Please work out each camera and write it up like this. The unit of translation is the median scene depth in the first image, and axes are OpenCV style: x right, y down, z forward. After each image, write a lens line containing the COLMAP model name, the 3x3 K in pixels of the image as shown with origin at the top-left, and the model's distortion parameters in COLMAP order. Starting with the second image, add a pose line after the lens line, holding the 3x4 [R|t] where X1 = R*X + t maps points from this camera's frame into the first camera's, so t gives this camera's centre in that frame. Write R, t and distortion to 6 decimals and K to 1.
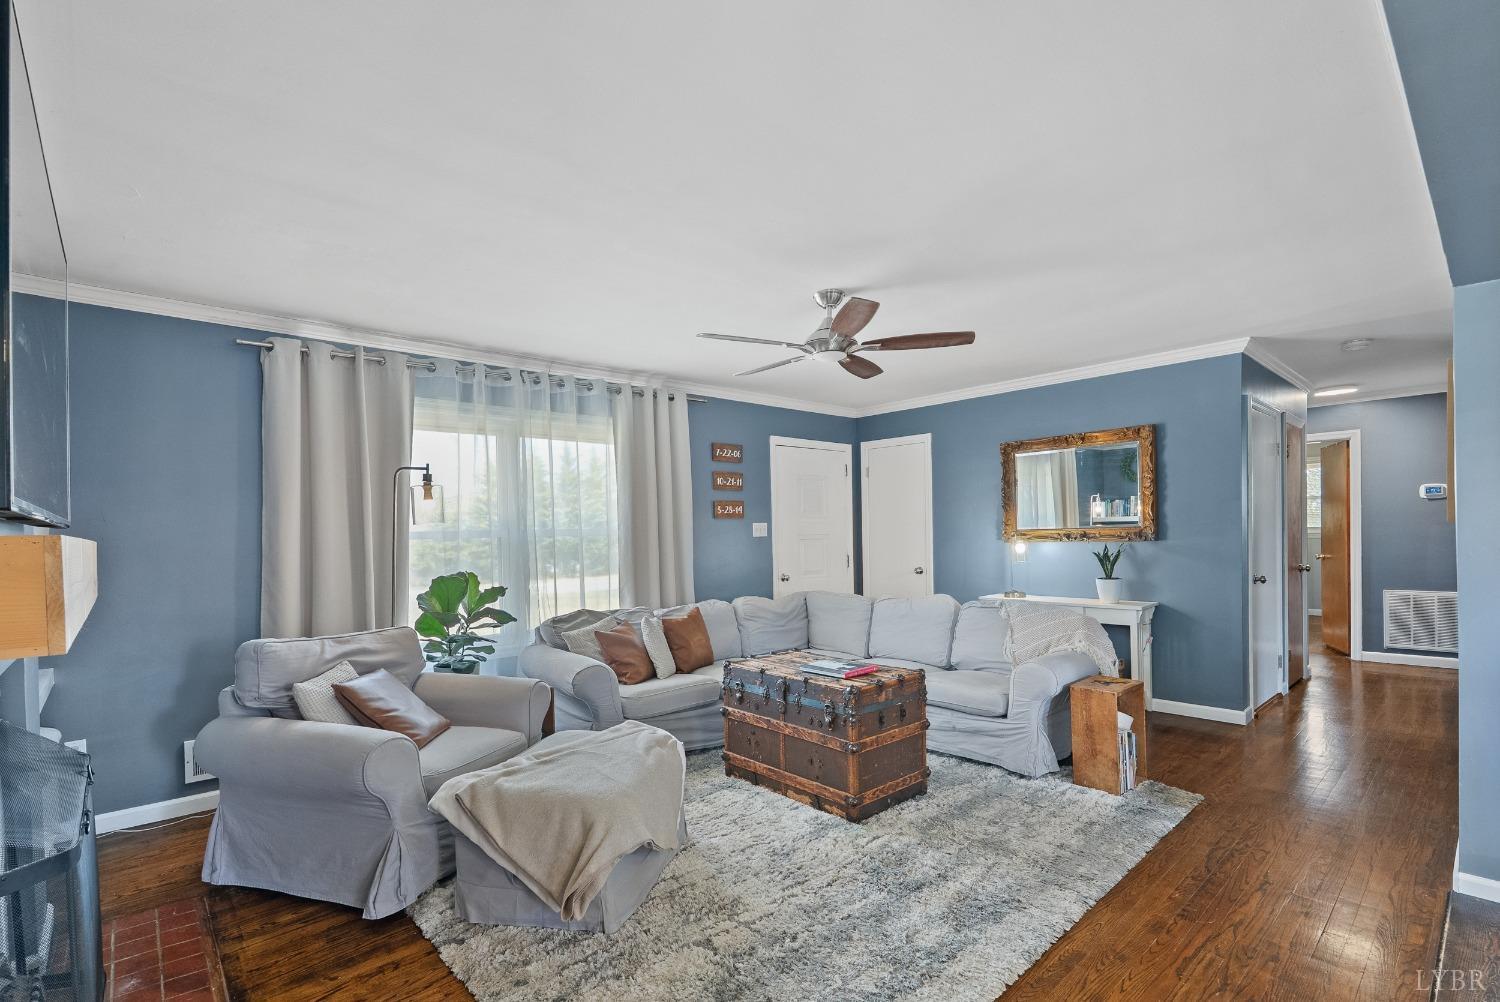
lens RADIAL K [[657.7, 0, 810.8], [0, 657.7, 526.7], [0, 0, 1]] dist [-0.014939, -0.000248]
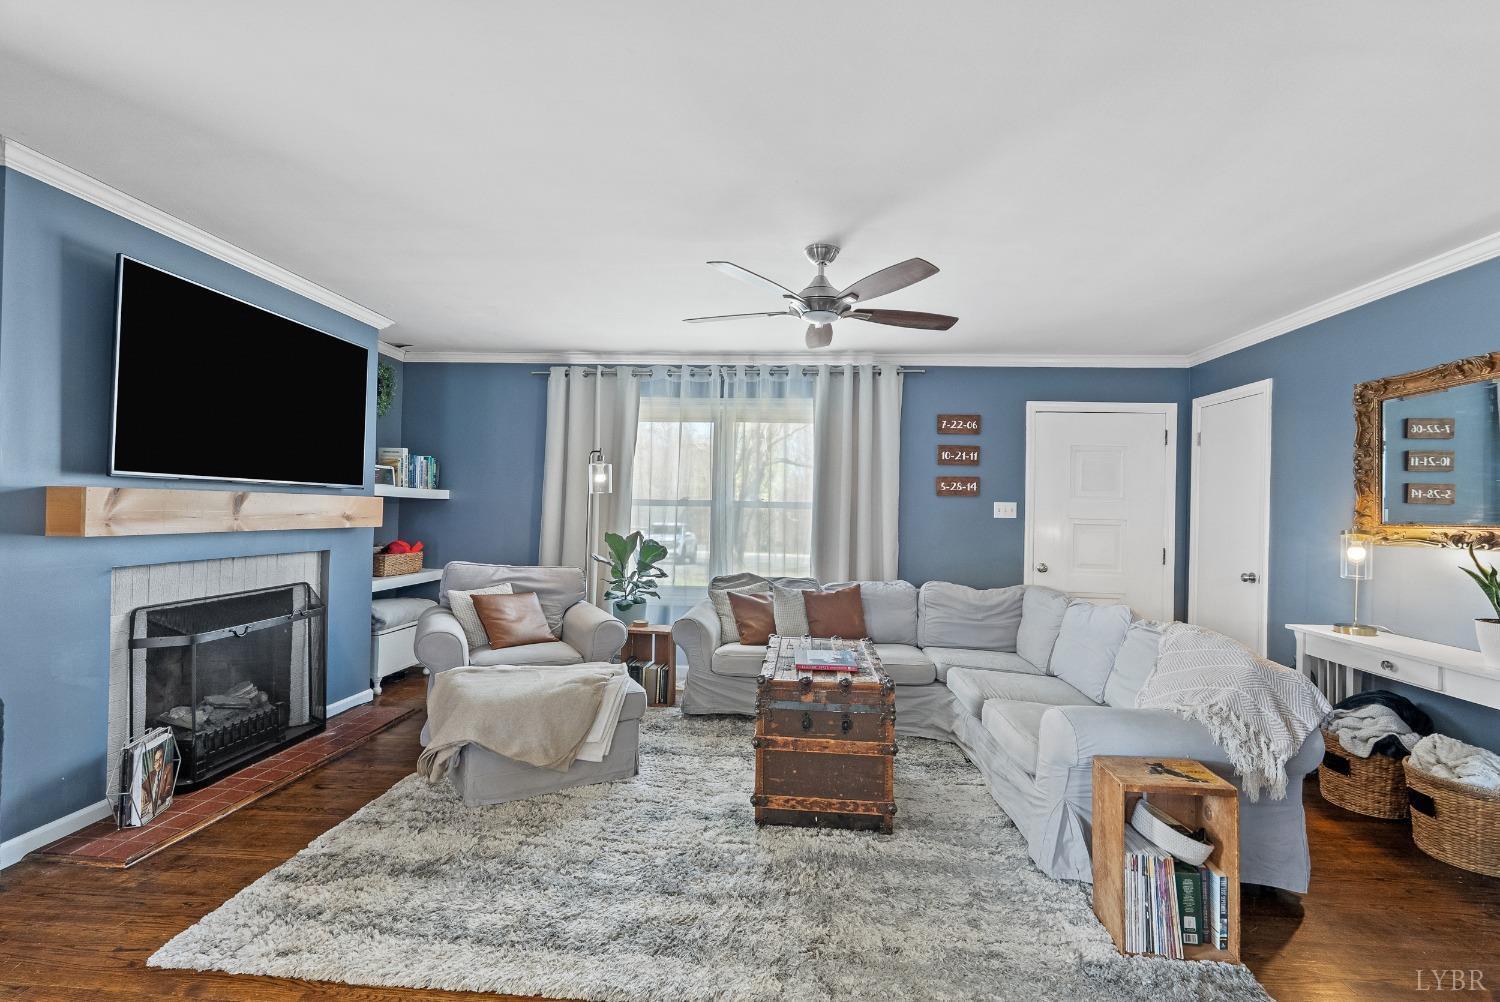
lens RADIAL K [[657.7, 0, 757.2], [0, 657.7, 504.2], [0, 0, 1]] dist [-0.014939, -0.000248]
pose [[0.700302, 0.028731, -0.713268, 0.391498], [-0.029766, 0.999496, 0.011036, -0.003947], [0.713226, 0.013502, 0.700804, 0.190780]]
